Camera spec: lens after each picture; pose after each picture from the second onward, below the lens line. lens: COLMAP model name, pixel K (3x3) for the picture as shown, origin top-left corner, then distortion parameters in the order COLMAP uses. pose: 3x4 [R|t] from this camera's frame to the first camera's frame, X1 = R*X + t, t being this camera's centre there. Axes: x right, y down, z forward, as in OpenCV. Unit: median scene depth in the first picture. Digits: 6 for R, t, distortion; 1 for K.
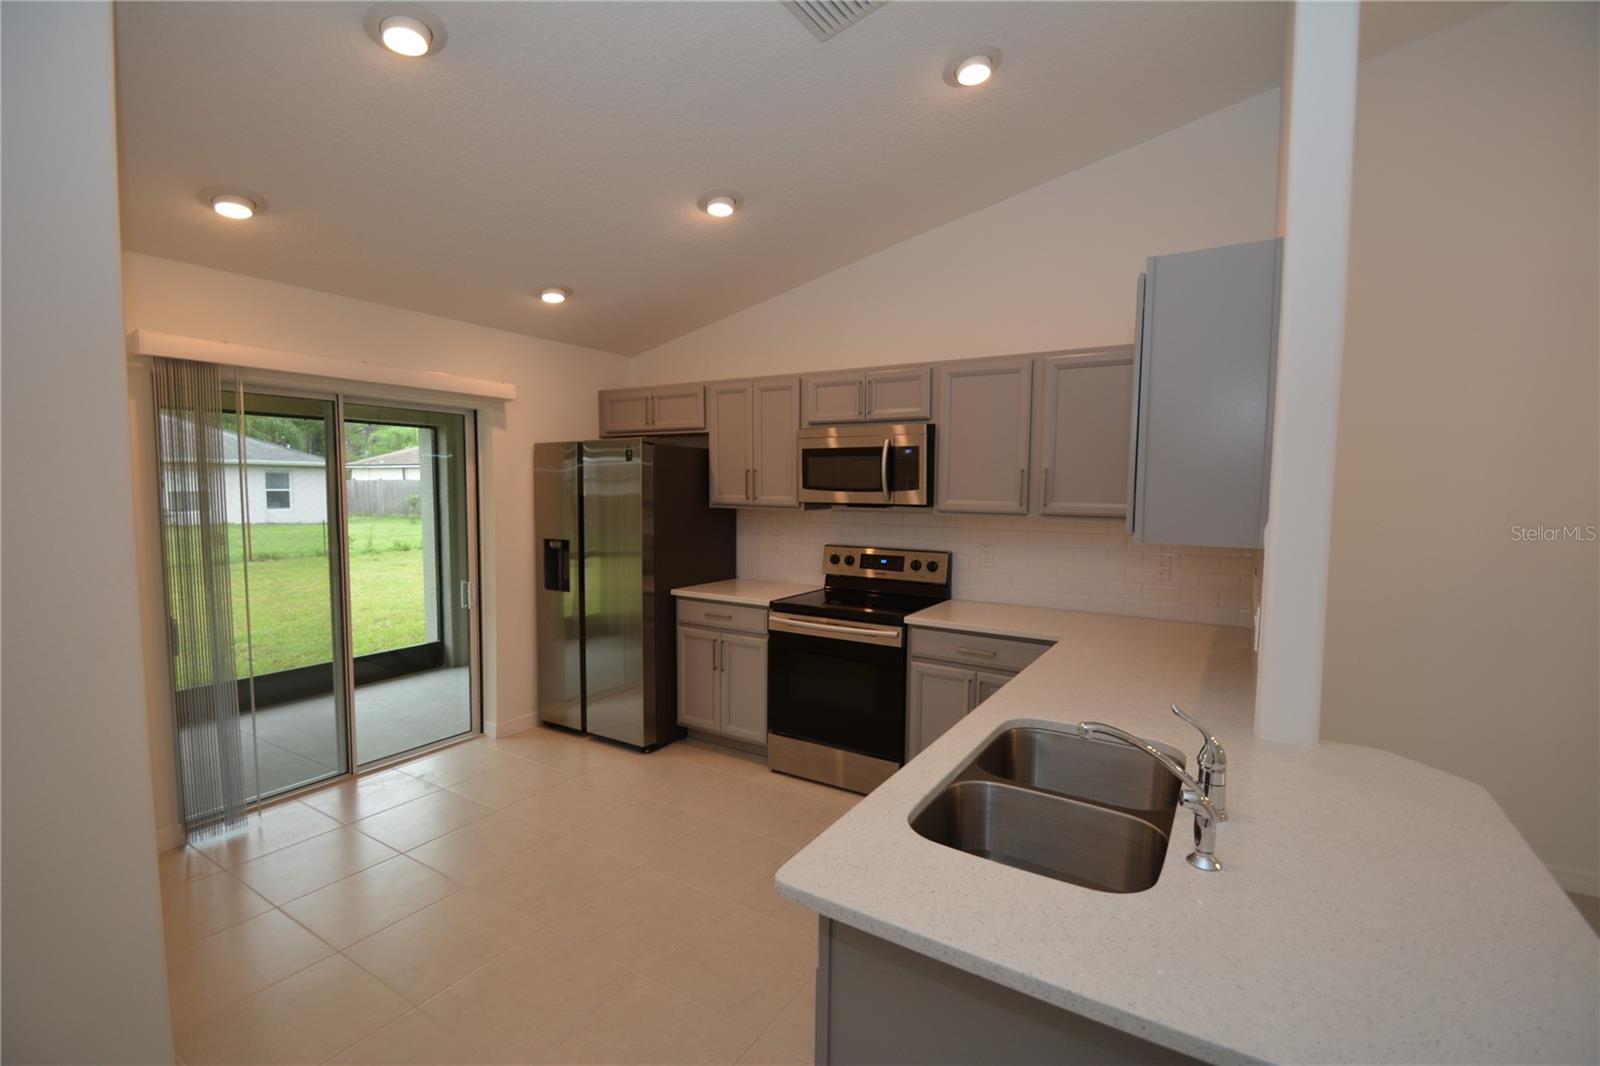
lens RADIAL K [[700.2, 0, 804.1], [0, 700.2, 536.9], [0, 0, 1]] dist [0.018626, -0.018706]
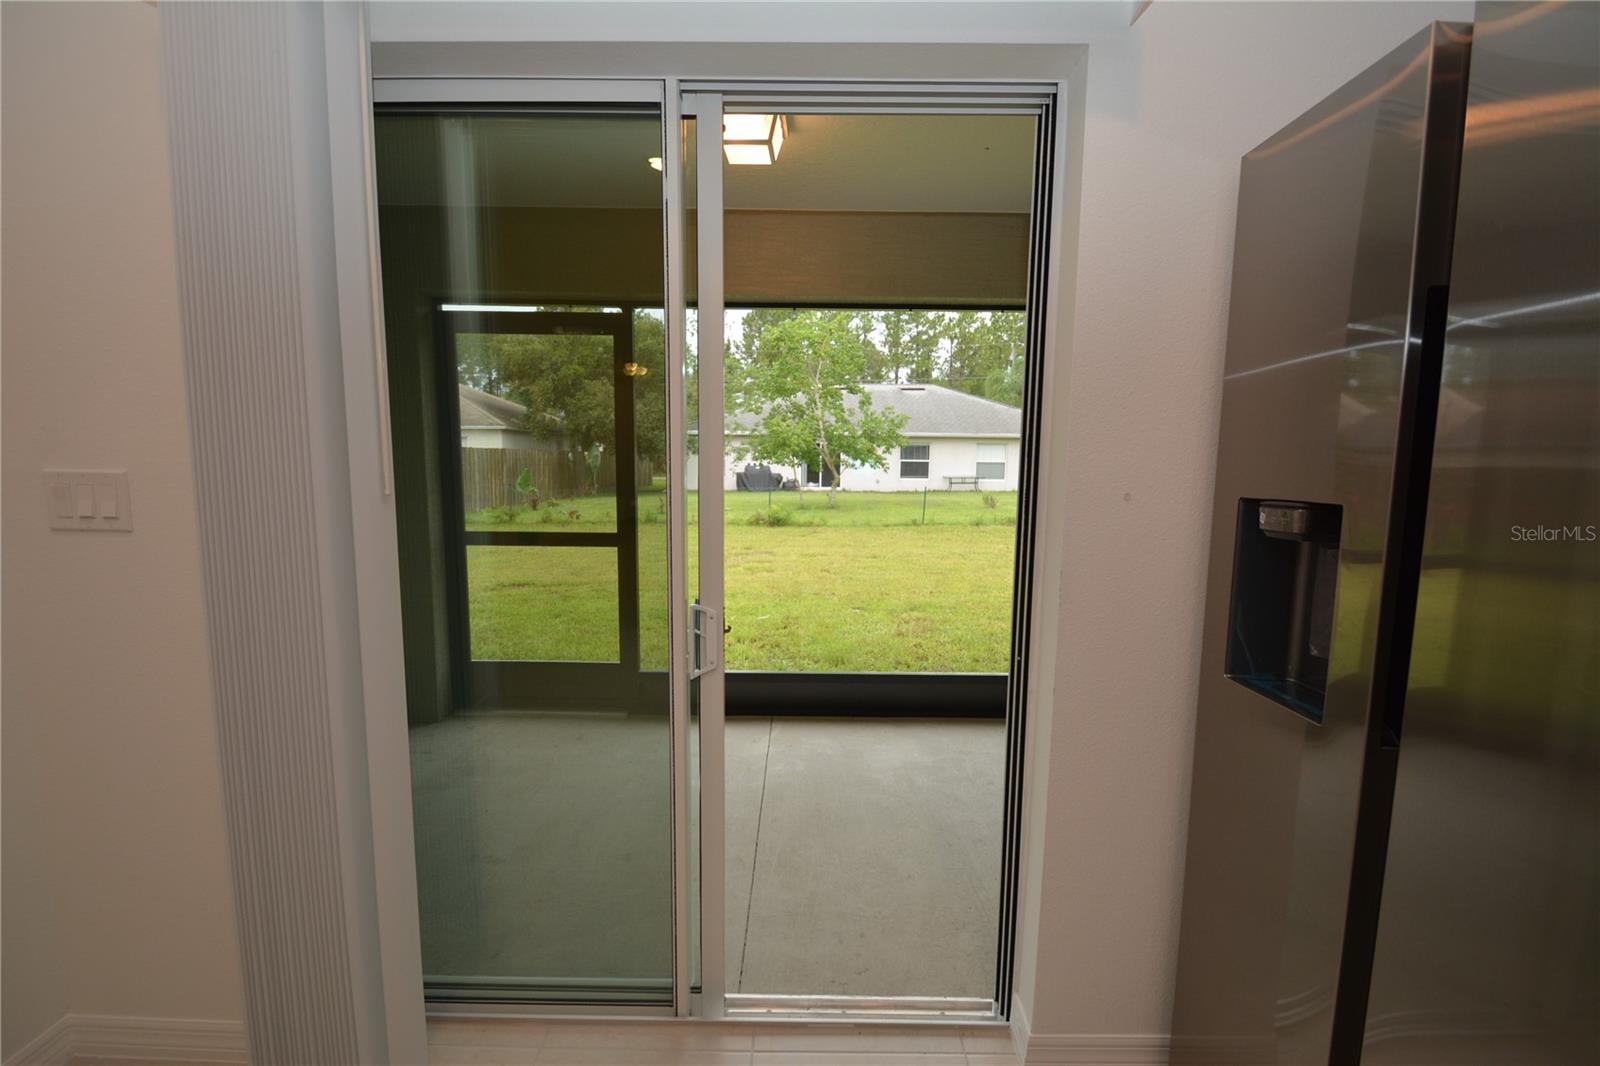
lens RADIAL K [[700.2, 0, 804.1], [0, 700.2, 536.9], [0, 0, 1]] dist [0.018626, -0.018706]
pose [[0.526175, 0.093132, -0.845261, -0.240466], [-0.068002, 0.995410, 0.067345, 0.011944], [0.847653, 0.022044, 0.530093, 0.751817]]
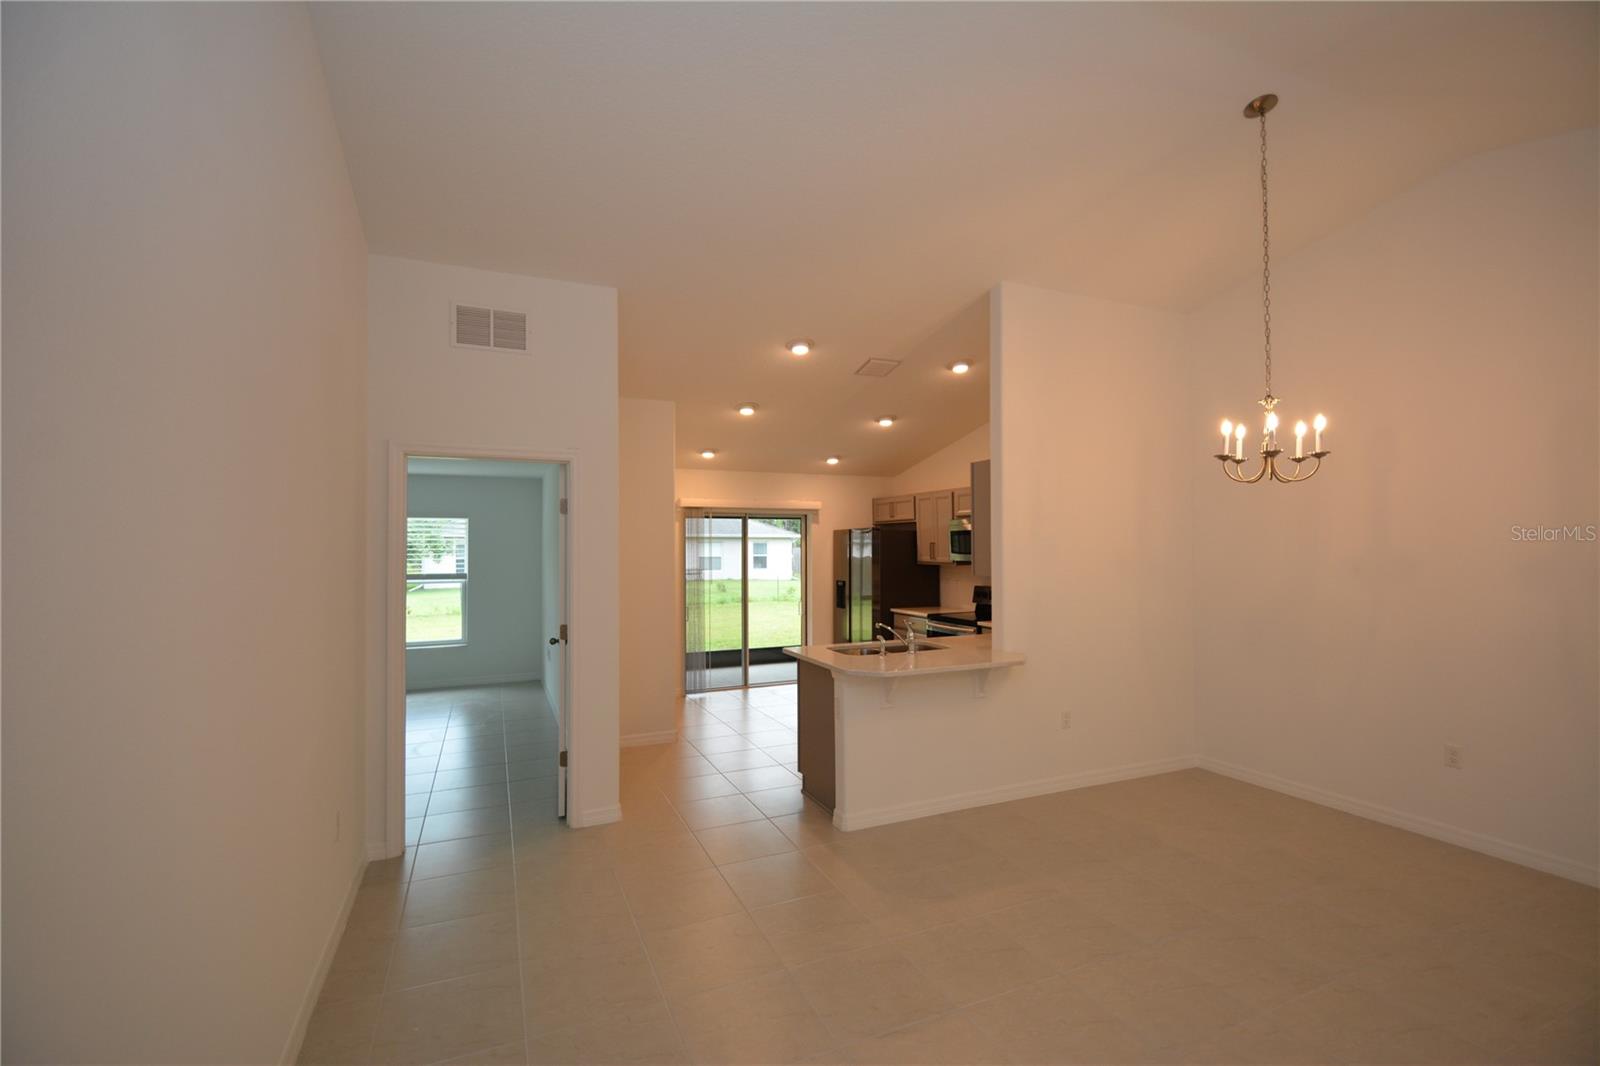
lens RADIAL K [[701.8, 0, 802.3], [0, 701.8, 538.3], [0, 0, 1]] dist [0.021659, -0.019119]
pose [[0.828470, -0.020142, -0.559672, 0.648238], [-0.029087, 0.996457, -0.078917, 0.043786], [0.559278, 0.081660, 0.824948, -0.654794]]
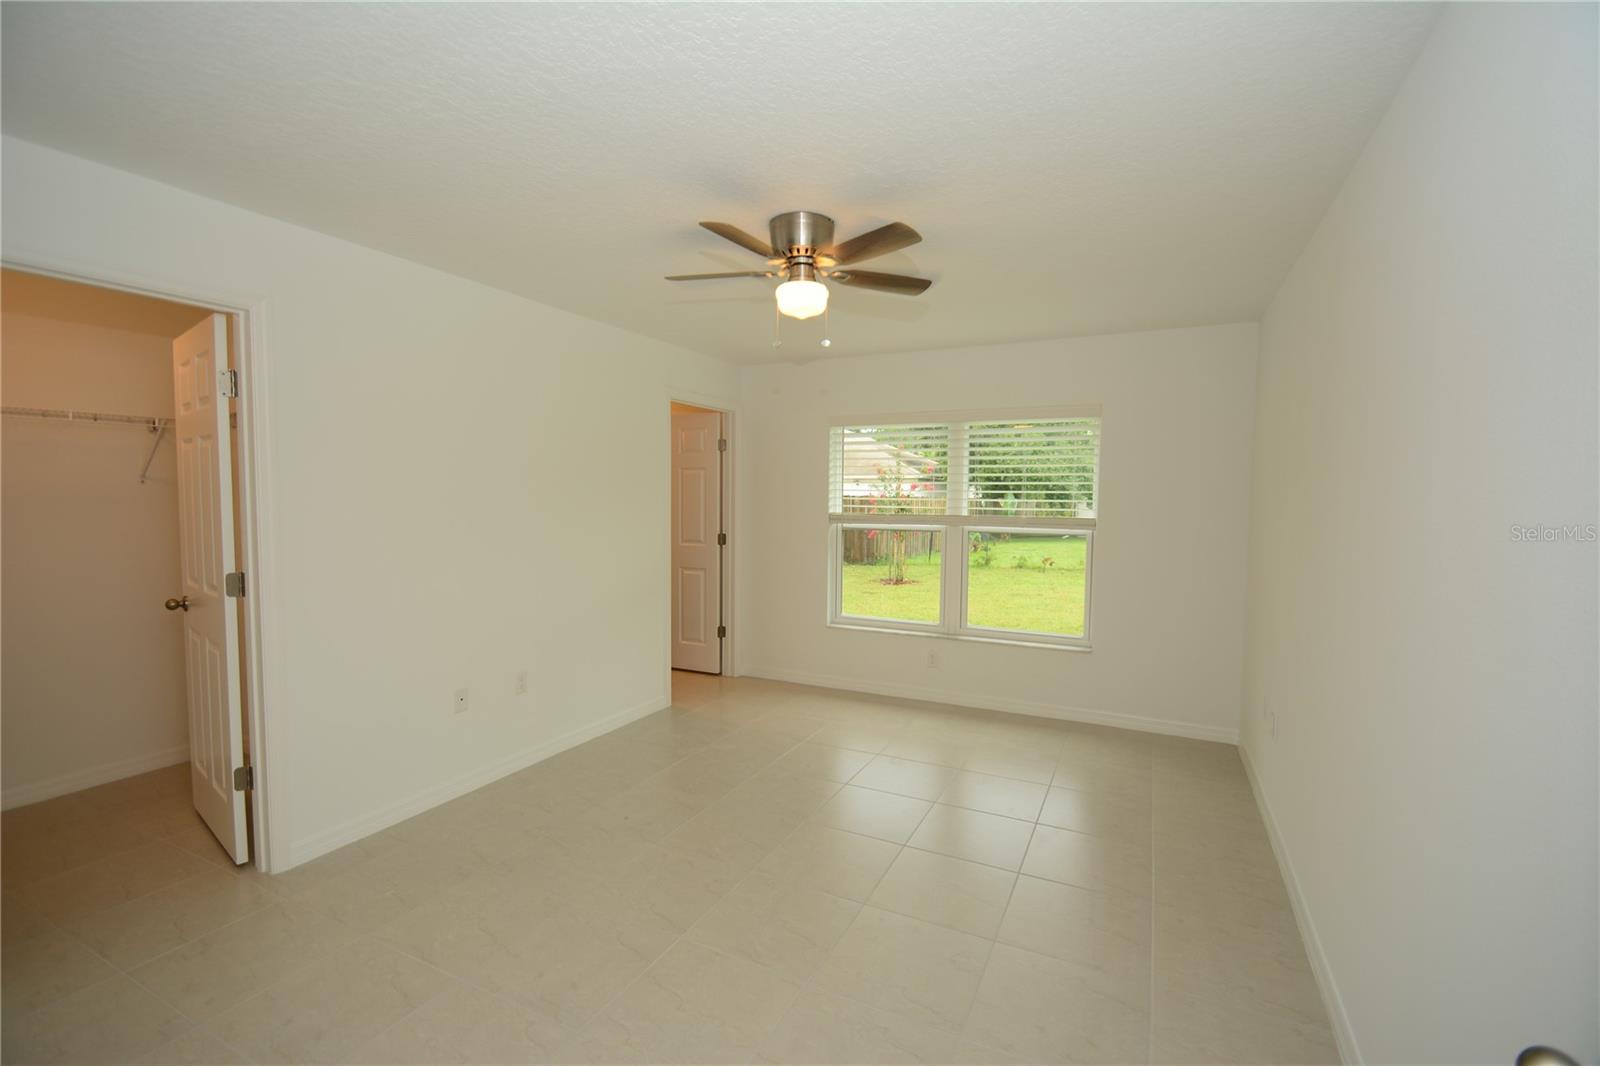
lens RADIAL K [[700.2, 0, 804.1], [0, 700.2, 536.9], [0, 0, 1]] dist [0.018626, -0.018706]
pose [[0.098994, 0.050784, -0.993791, -0.238208], [-0.080919, 0.995800, 0.042826, 0.030204], [0.991792, 0.076177, 0.102688, -0.080511]]
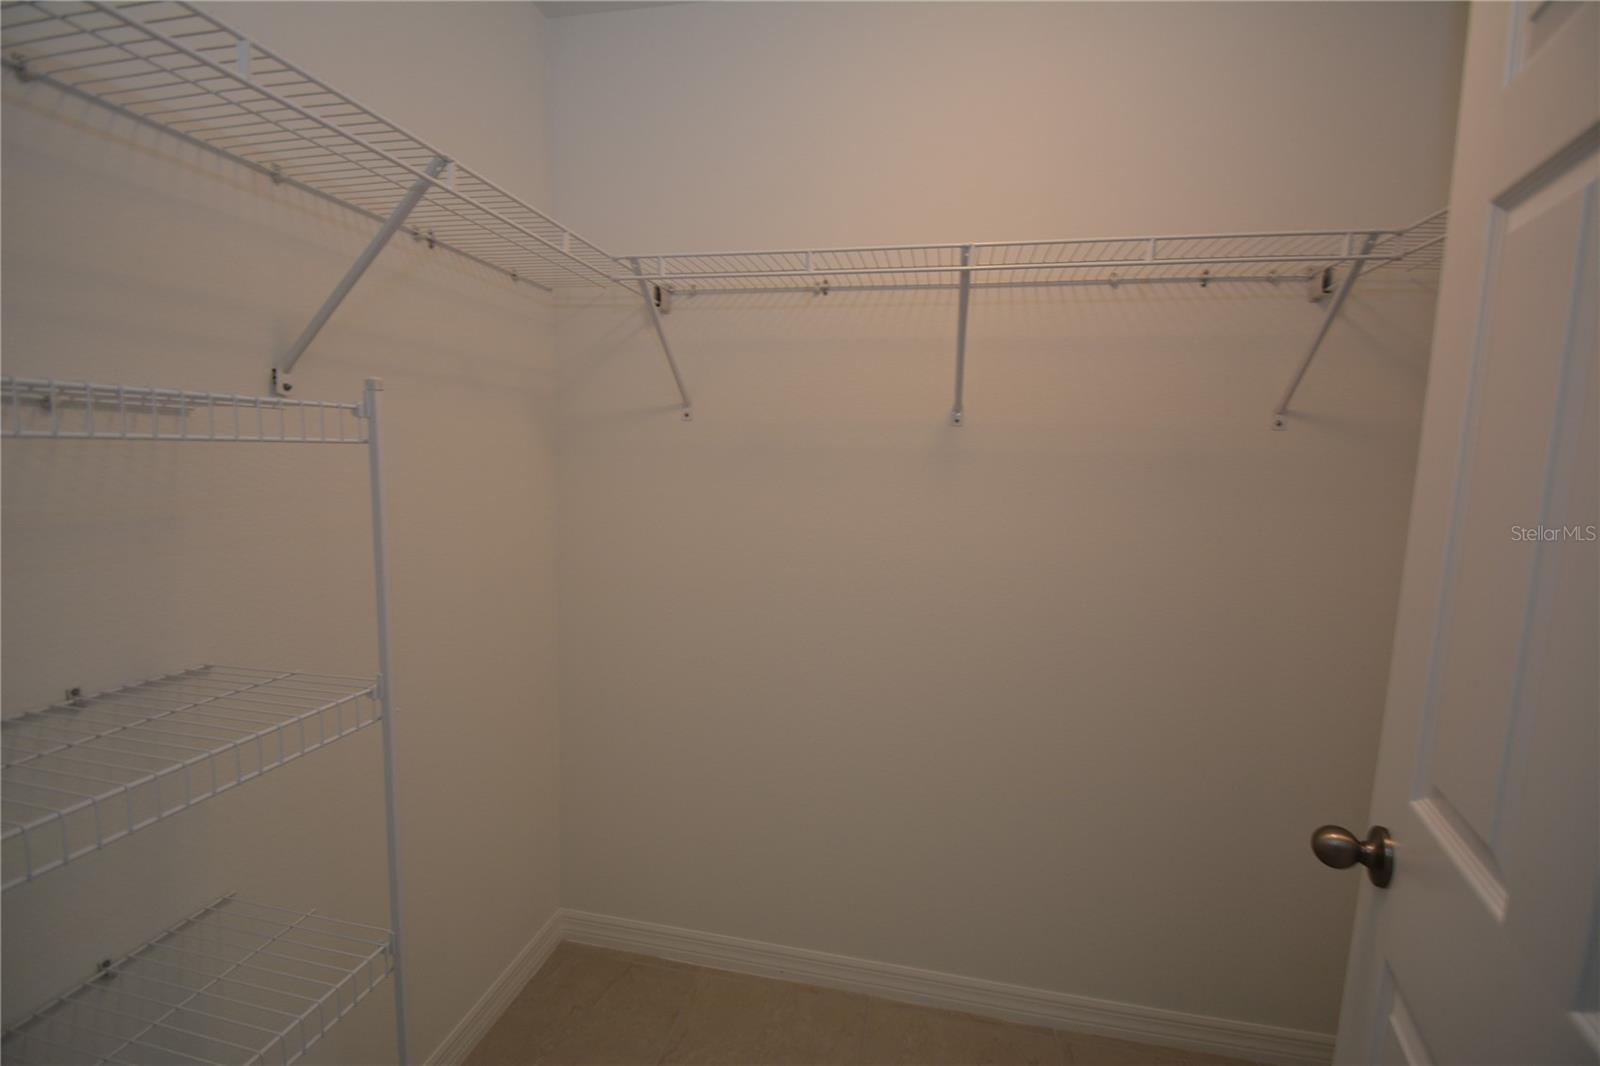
lens RADIAL K [[700.2, 0, 804.1], [0, 700.2, 536.9], [0, 0, 1]] dist [0.018626, -0.018706]
pose [[-0.937061, 0.006516, -0.349105, -0.817030], [-0.061285, 0.981235, 0.182816, 0.071378], [0.343745, 0.192704, -0.919078, -0.539097]]
